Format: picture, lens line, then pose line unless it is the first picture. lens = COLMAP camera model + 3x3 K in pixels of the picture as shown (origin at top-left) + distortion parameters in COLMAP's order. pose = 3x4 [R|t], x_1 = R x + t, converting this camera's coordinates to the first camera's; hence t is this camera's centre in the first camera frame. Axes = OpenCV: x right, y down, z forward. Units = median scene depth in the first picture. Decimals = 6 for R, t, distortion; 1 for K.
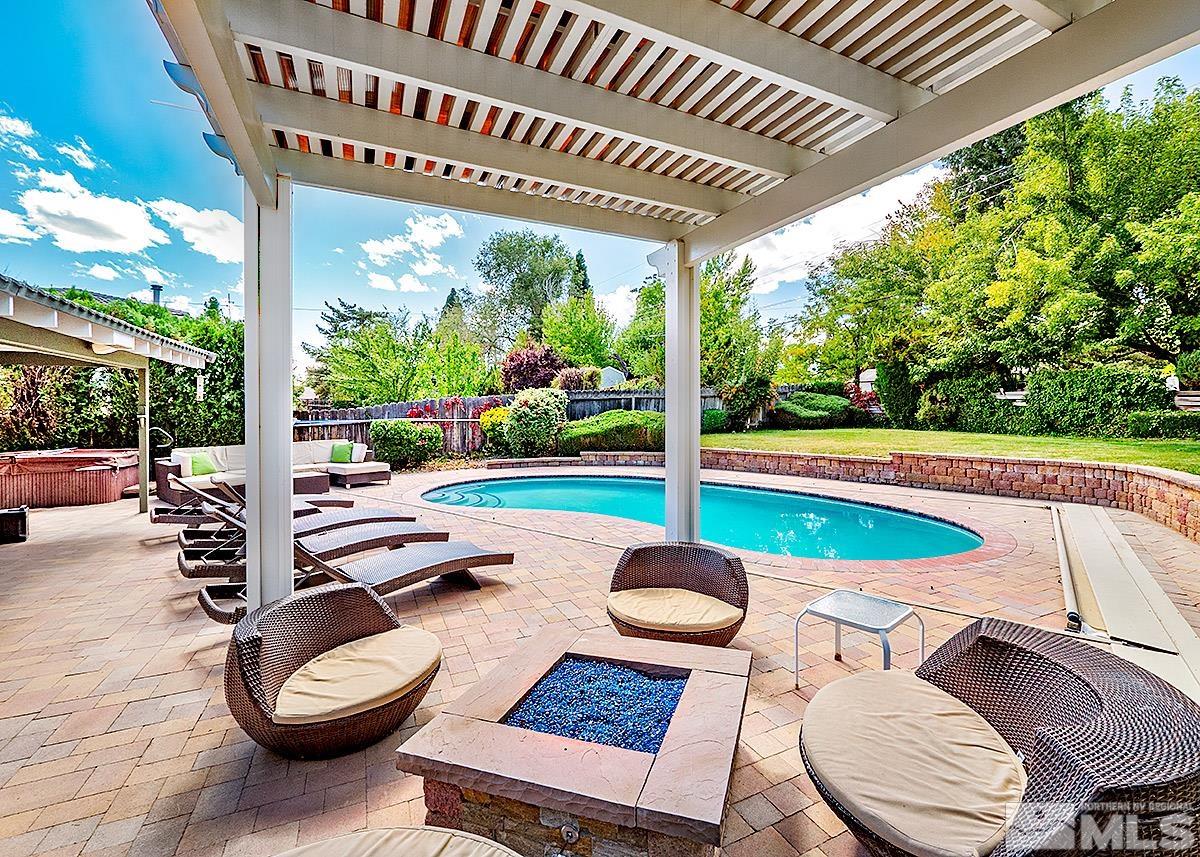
lens RADIAL K [[536.4, 0, 627.8], [0, 536.4, 422.0], [0, 0, 1]] dist [-0.000129, -0.000002]
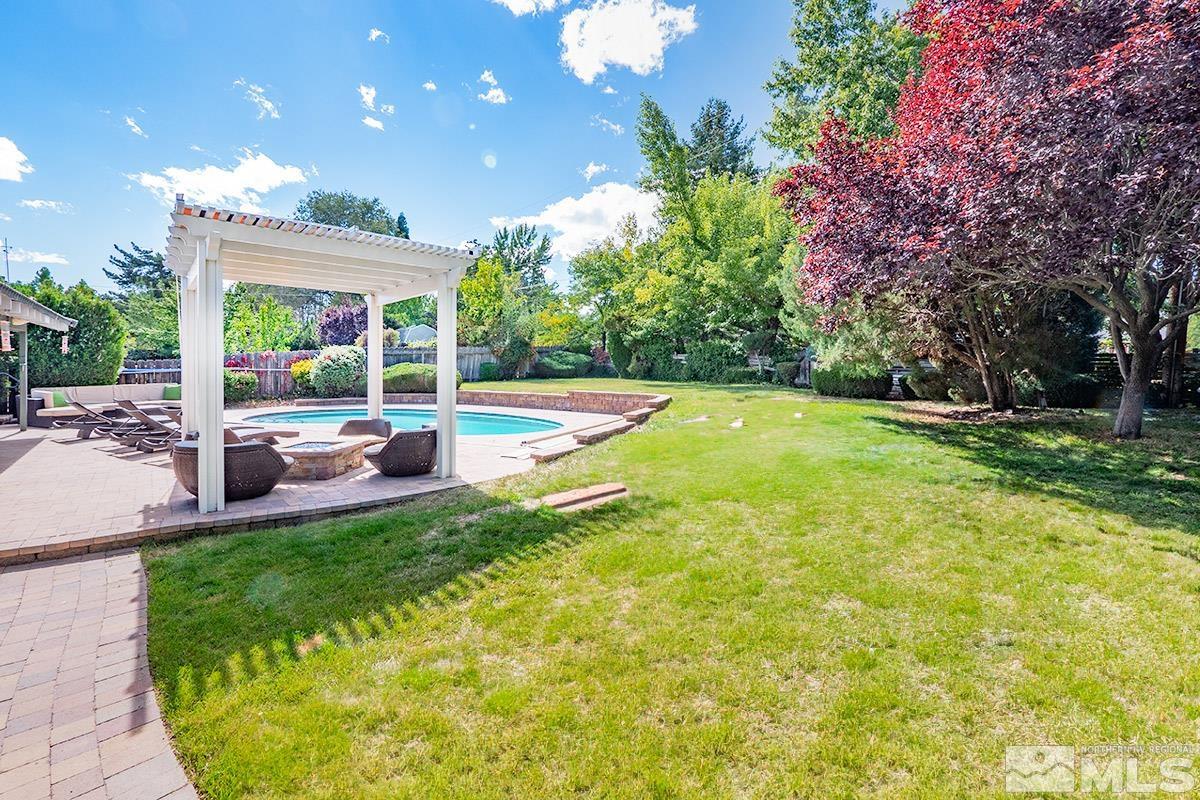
lens RADIAL K [[513.1, 0, 602.9], [0, 513.1, 376.3], [0, 0, 1]] dist [0.000758, 0.000015]
pose [[0.964944, 0.005081, 0.262406, 0.120390], [-0.006202, 0.999975, 0.003445, 0.003323], [-0.262382, -0.004952, 0.964951, -0.373990]]
